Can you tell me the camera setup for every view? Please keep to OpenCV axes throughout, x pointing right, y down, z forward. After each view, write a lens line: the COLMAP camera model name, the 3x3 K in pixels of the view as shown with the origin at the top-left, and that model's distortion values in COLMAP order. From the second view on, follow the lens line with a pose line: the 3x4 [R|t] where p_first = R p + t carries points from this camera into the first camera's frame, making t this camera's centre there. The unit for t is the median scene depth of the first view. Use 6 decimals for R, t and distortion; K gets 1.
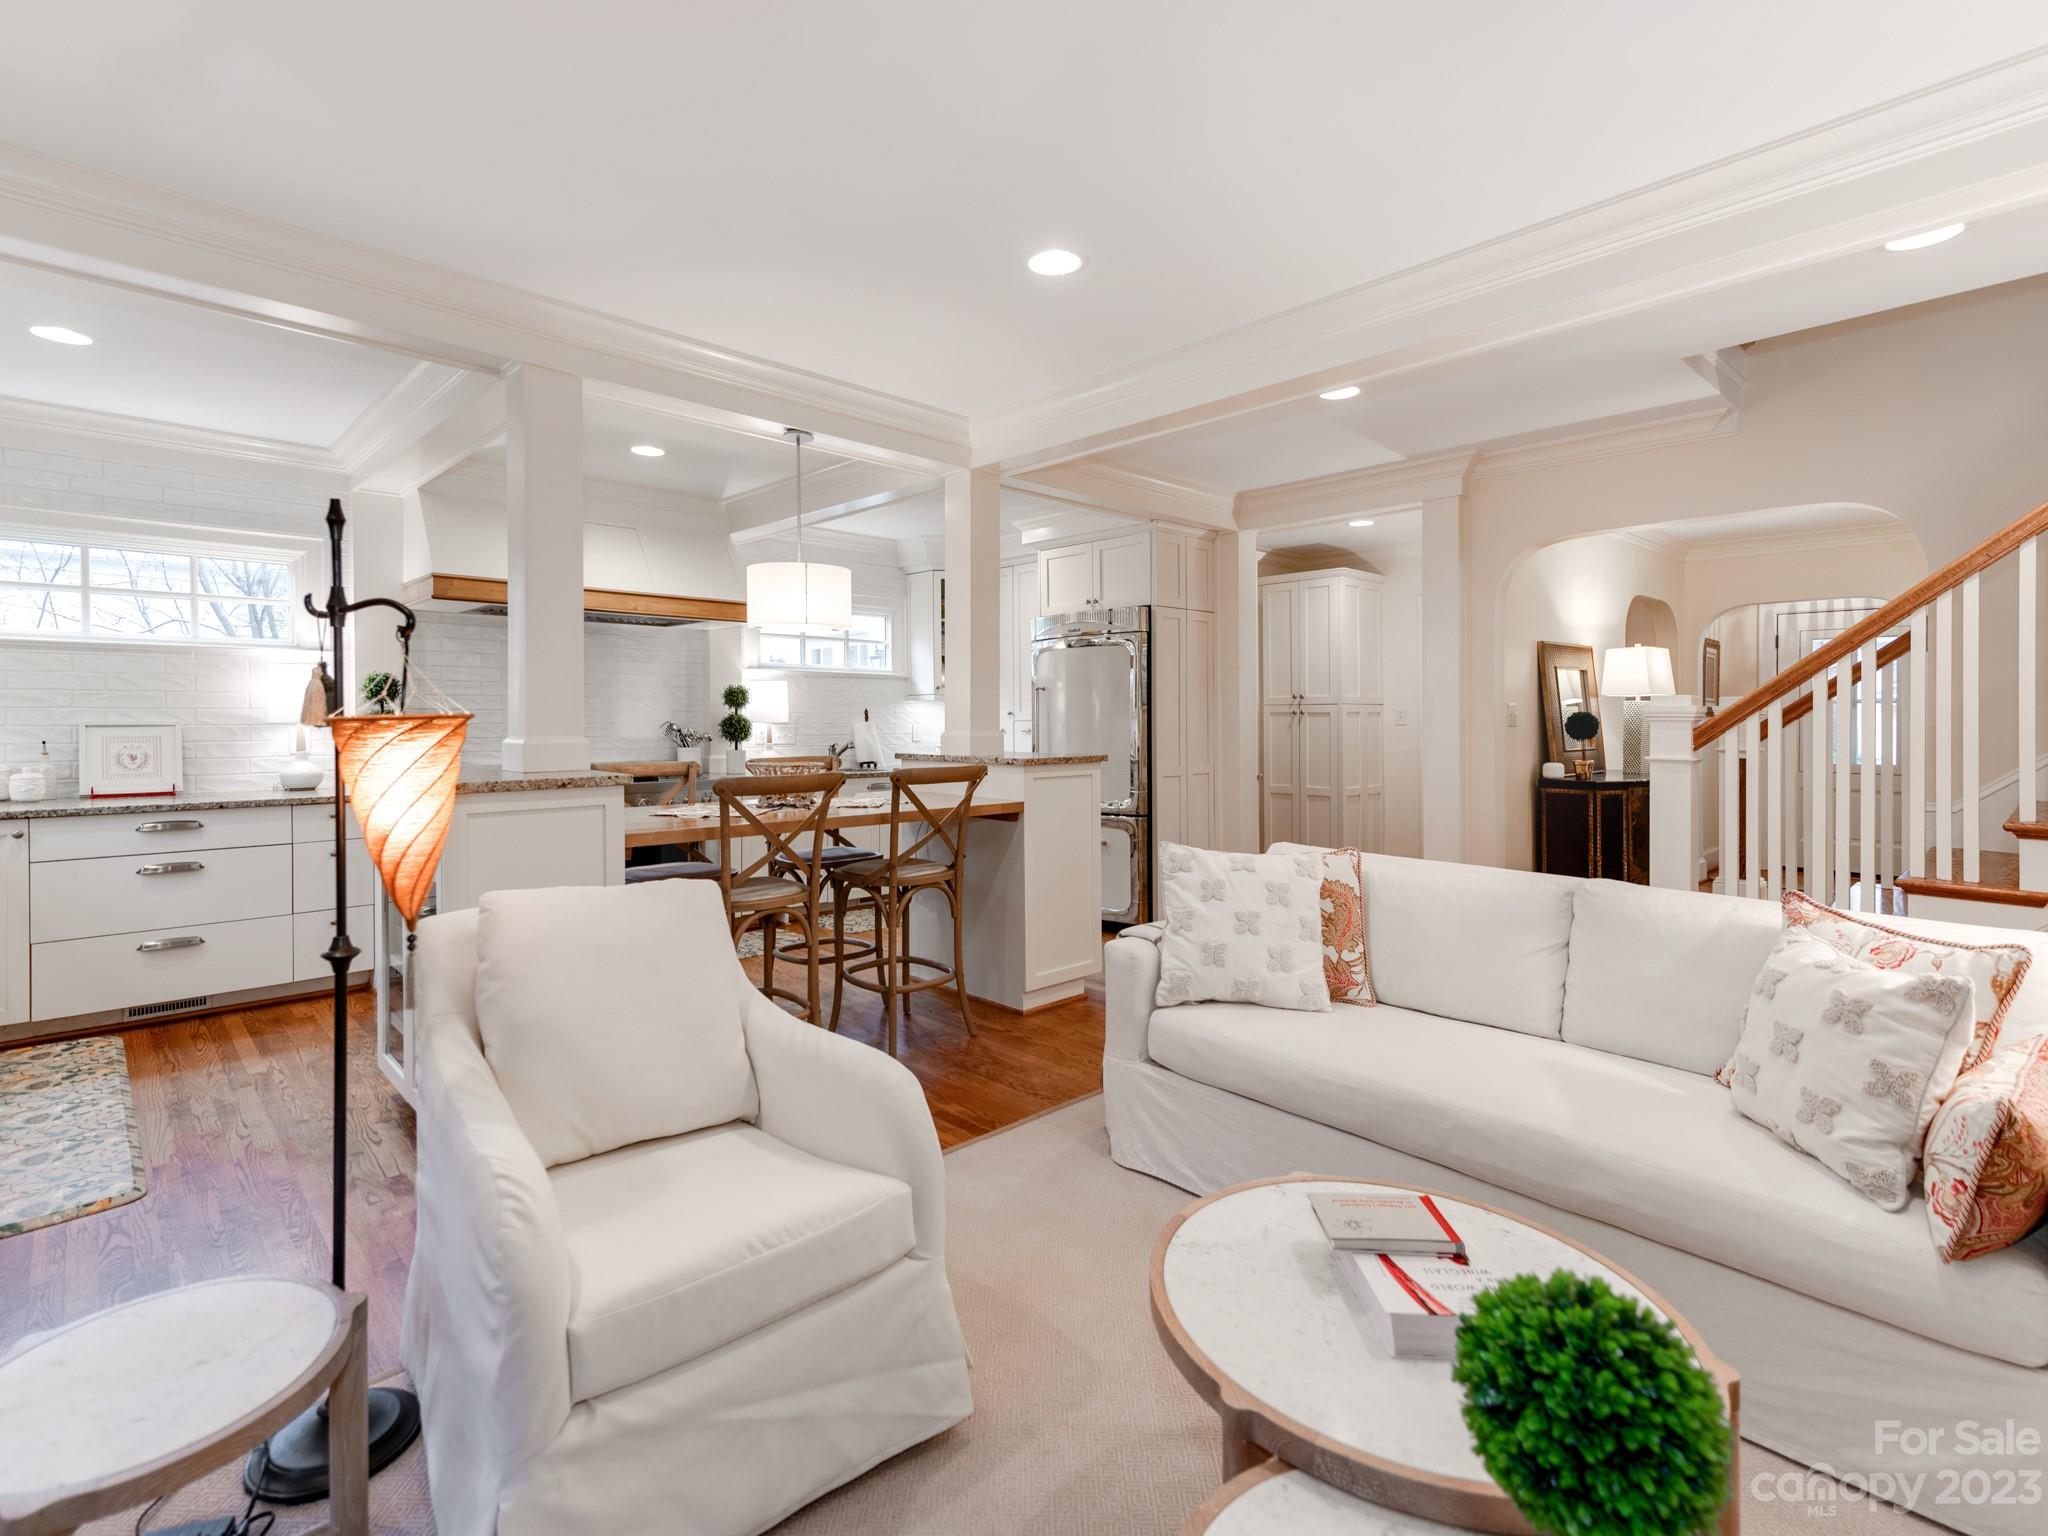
lens RADIAL K [[959.4, 0, 998.0], [0, 959.4, 730.8], [0, 0, 1]] dist [0.013458, -0.000733]
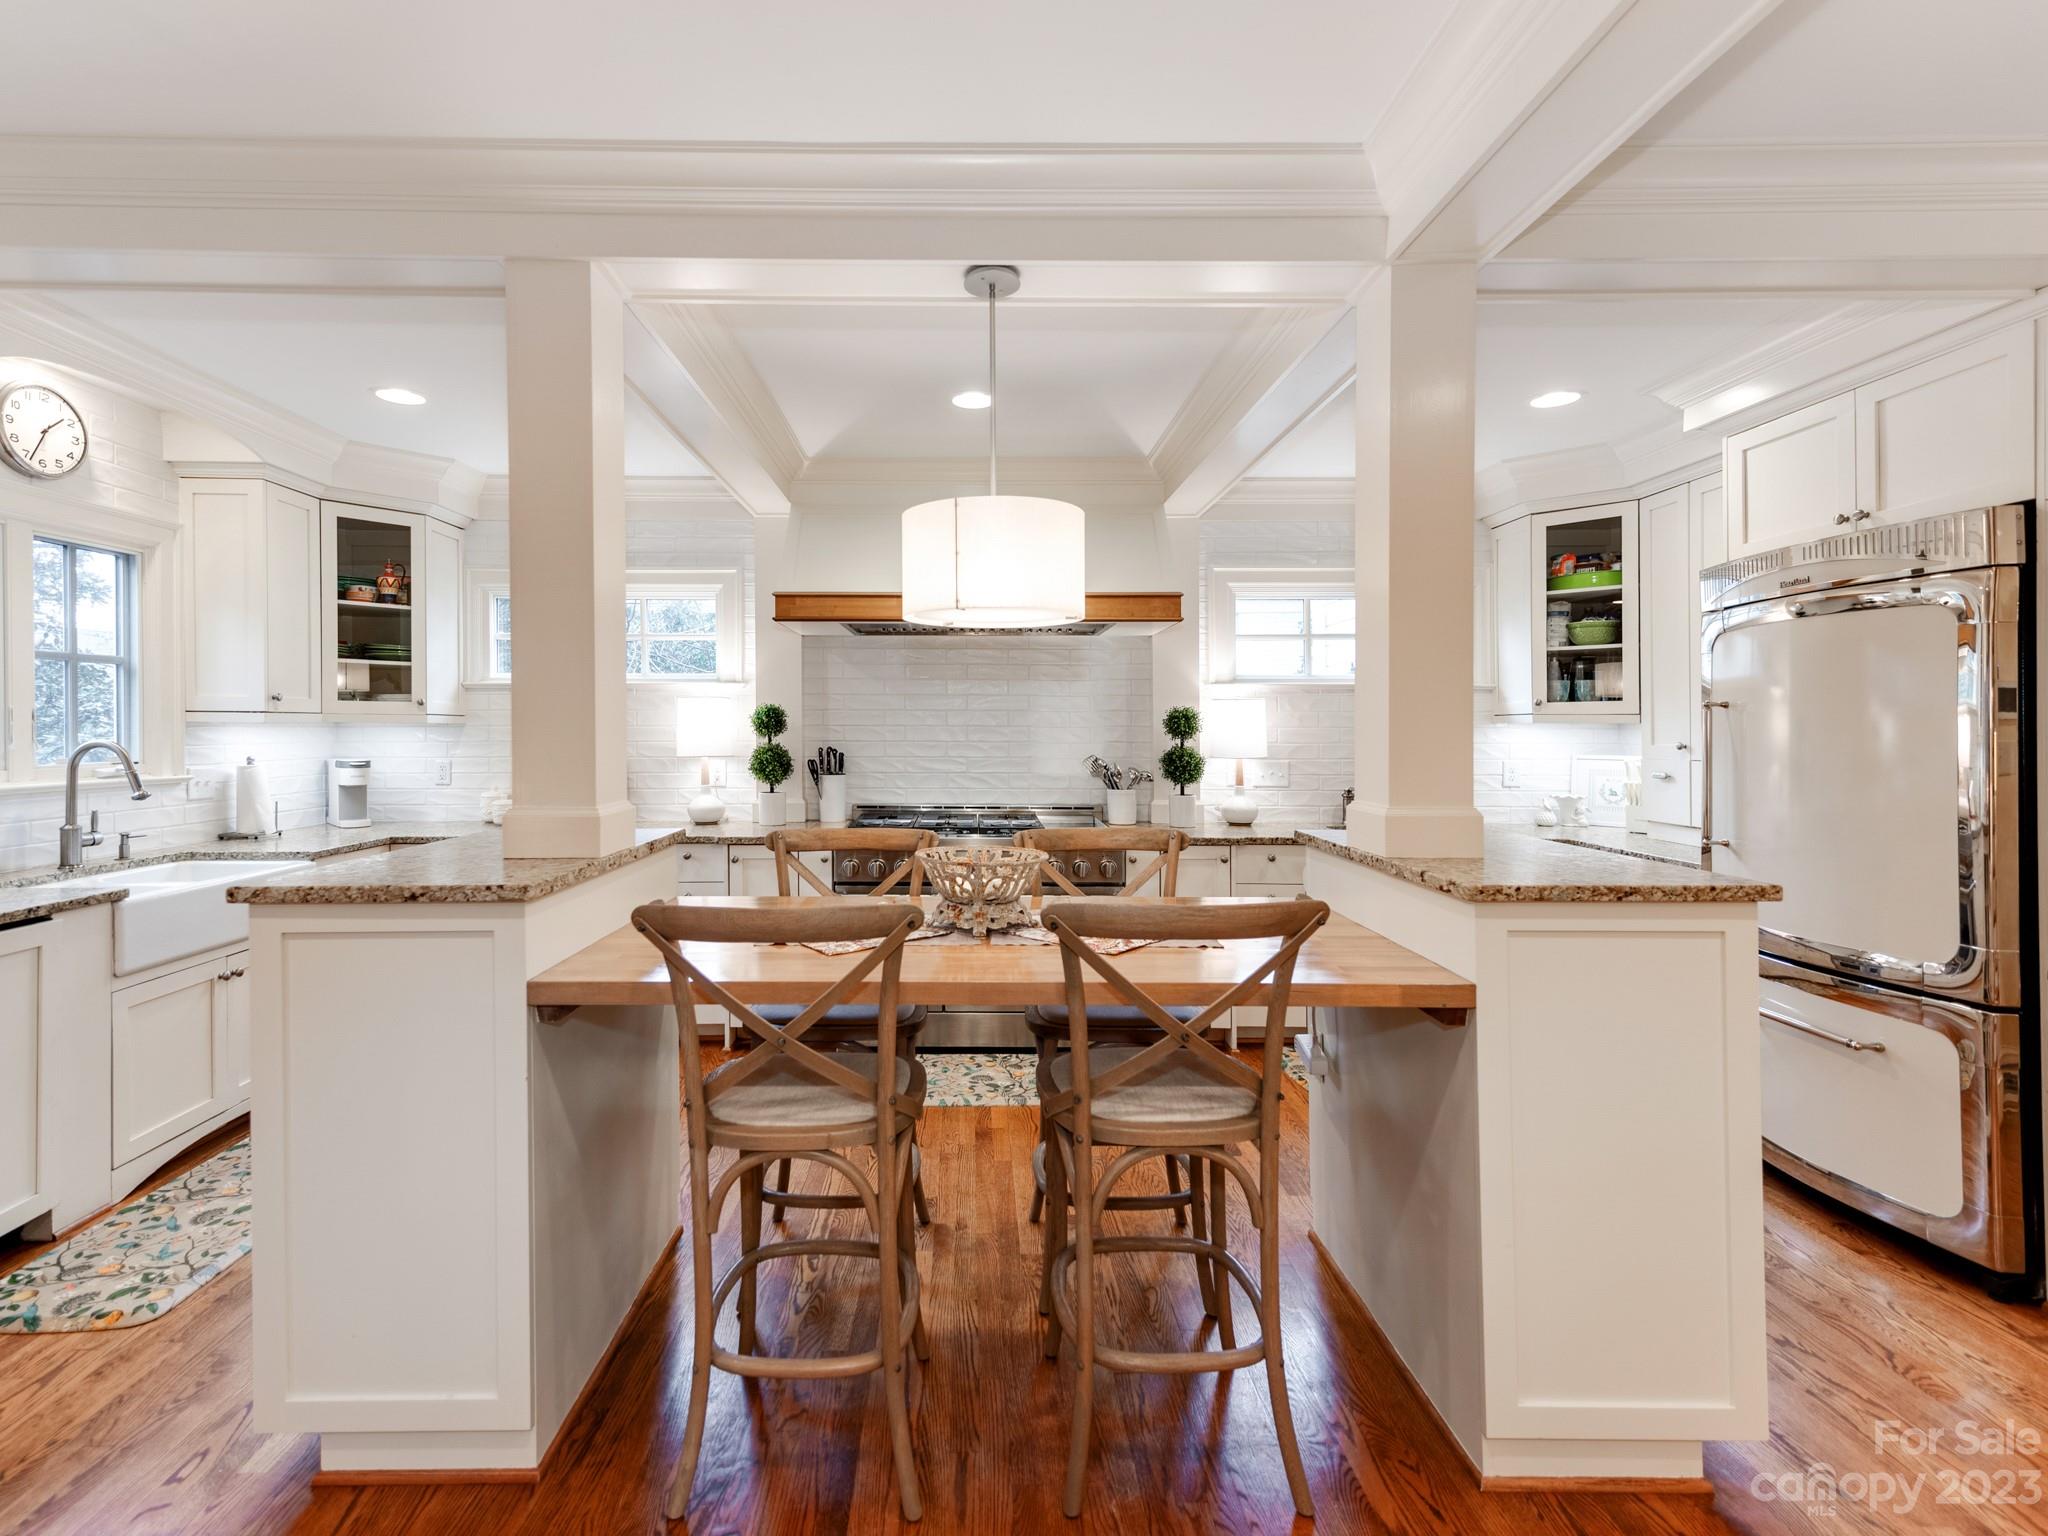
lens RADIAL K [[904.2, 0, 1021.9], [0, 904.2, 723.6], [0, 0, 1]] dist [0.014415, -0.000003]
pose [[0.721810, -0.002248, -0.692087, 0.118737], [-0.008336, 0.999894, -0.011942, -0.025647], [0.692041, 0.014389, 0.721715, 0.417300]]
